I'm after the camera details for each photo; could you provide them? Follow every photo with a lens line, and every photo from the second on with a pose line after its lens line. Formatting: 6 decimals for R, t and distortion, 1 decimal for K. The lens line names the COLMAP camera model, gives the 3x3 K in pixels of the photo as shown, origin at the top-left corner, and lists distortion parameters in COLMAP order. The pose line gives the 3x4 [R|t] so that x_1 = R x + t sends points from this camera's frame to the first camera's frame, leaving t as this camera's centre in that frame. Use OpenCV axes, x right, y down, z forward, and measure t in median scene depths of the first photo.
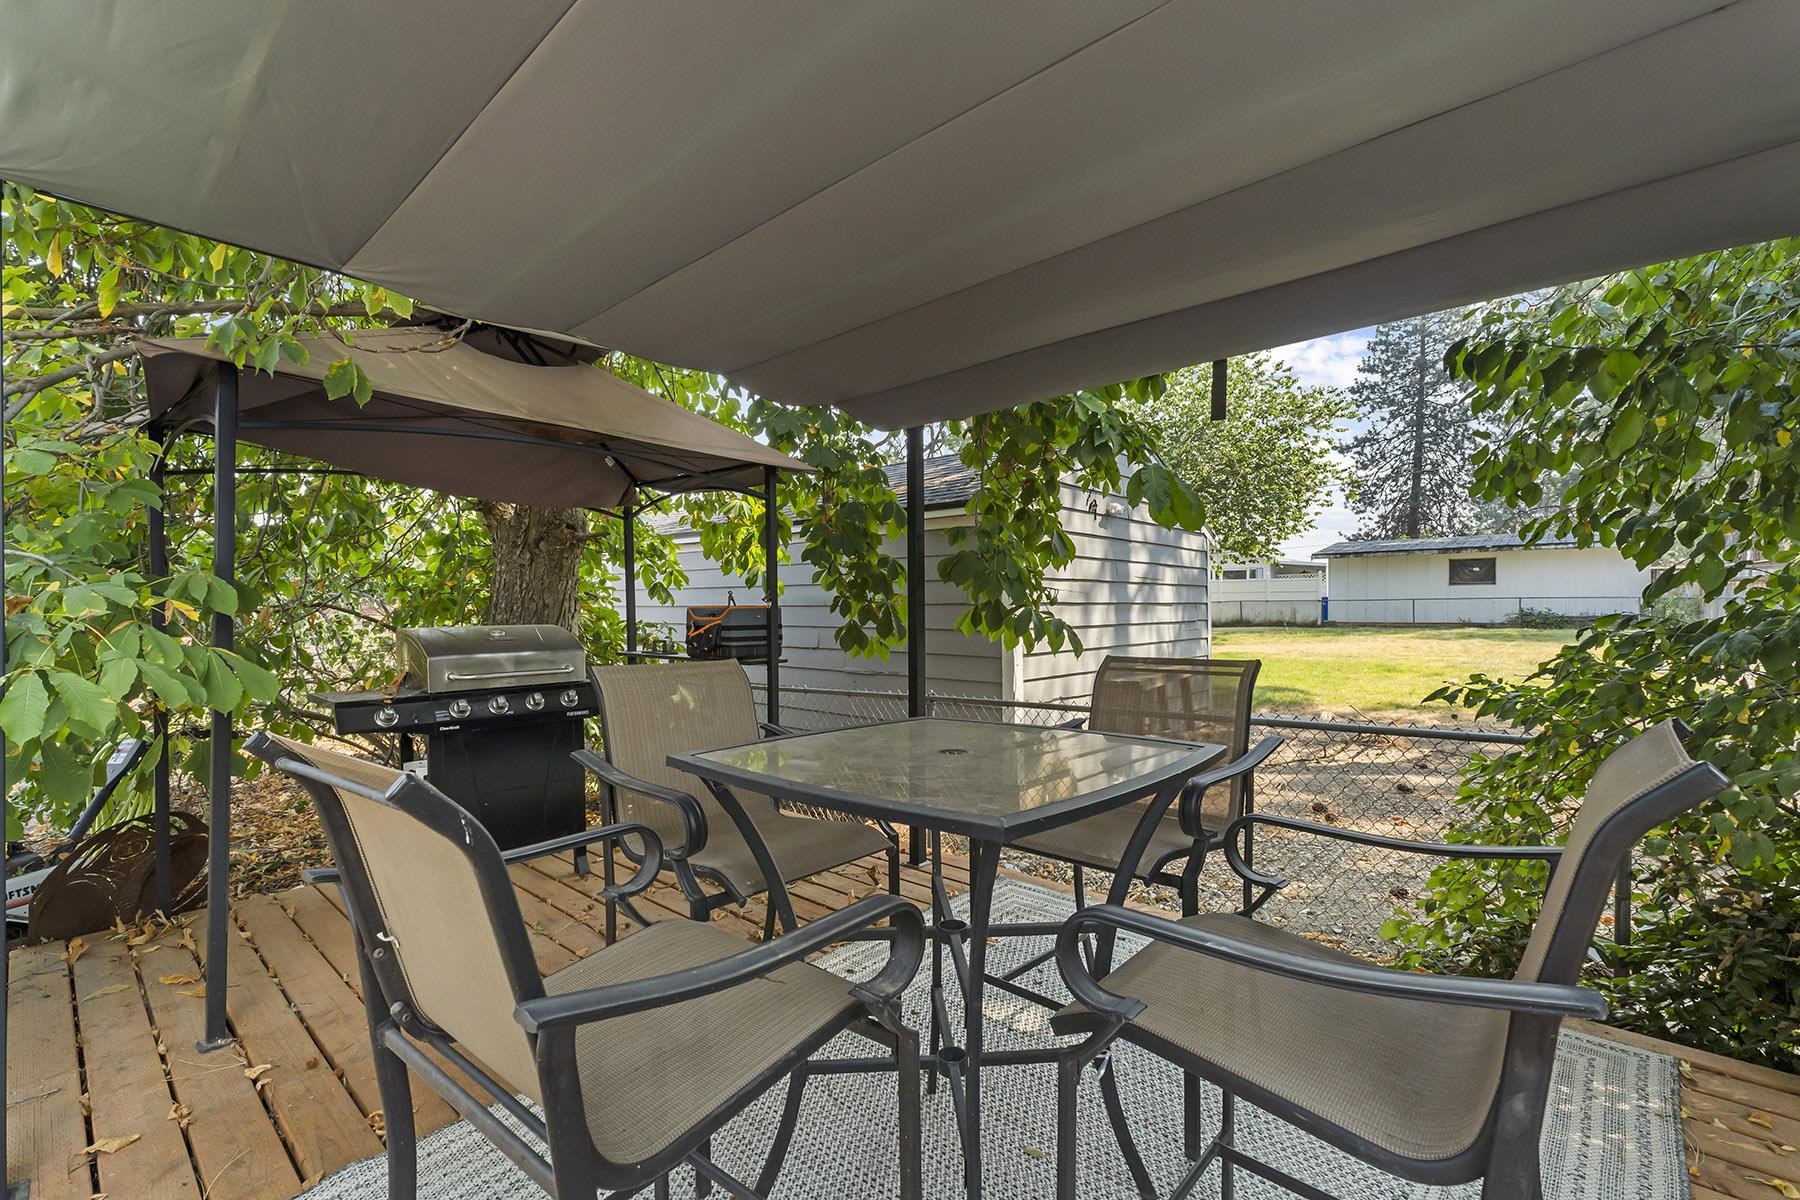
lens RADIAL K [[775.8, 0, 900.0], [0, 775.8, 600.0], [0, 0, 1]] dist [0.002938, 0.000192]
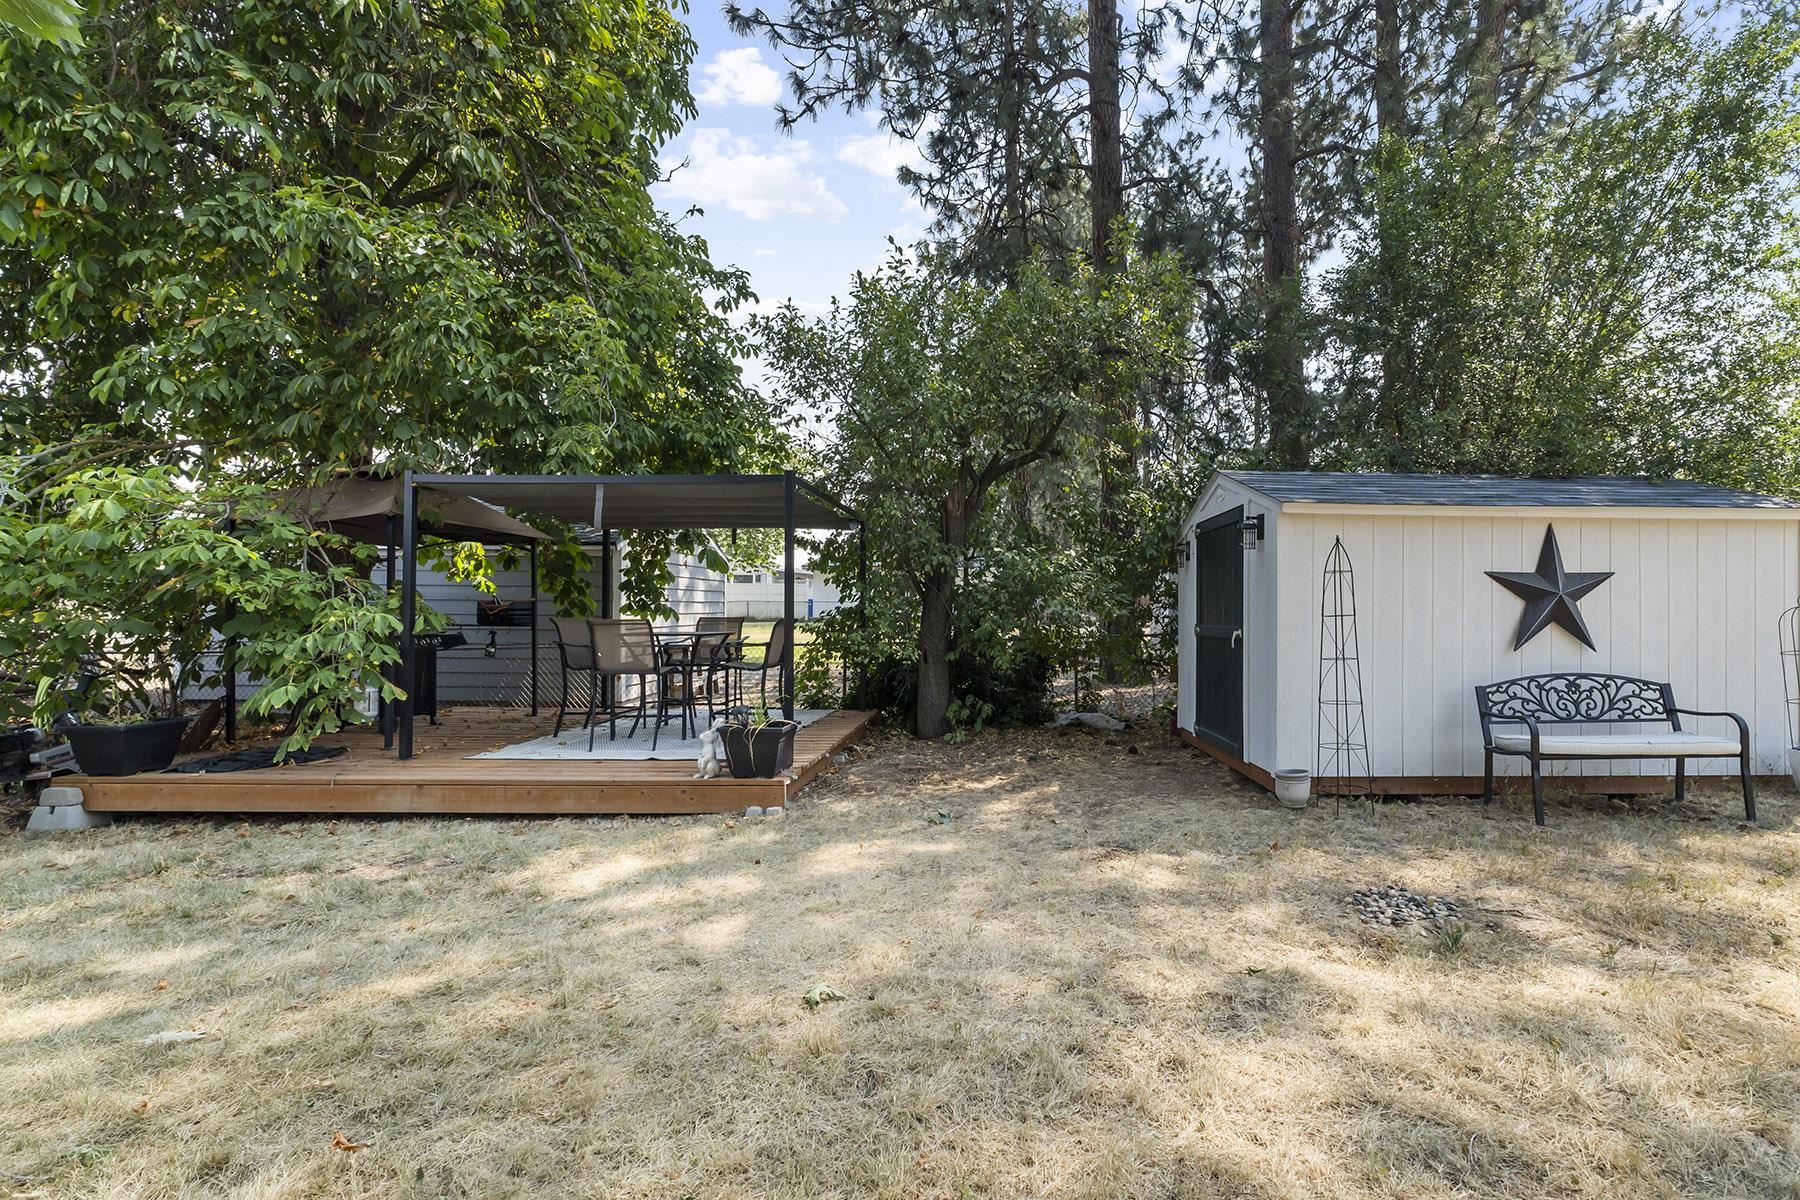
lens RADIAL K [[775.8, 0, 900.0], [0, 775.8, 600.0], [0, 0, 1]] dist [0.002938, 0.000192]
pose [[0.821509, 0.018678, 0.569890, -0.518103], [-0.018984, 0.999805, -0.005404, 0.001416], [-0.569880, -0.006380, 0.821703, -1.248295]]
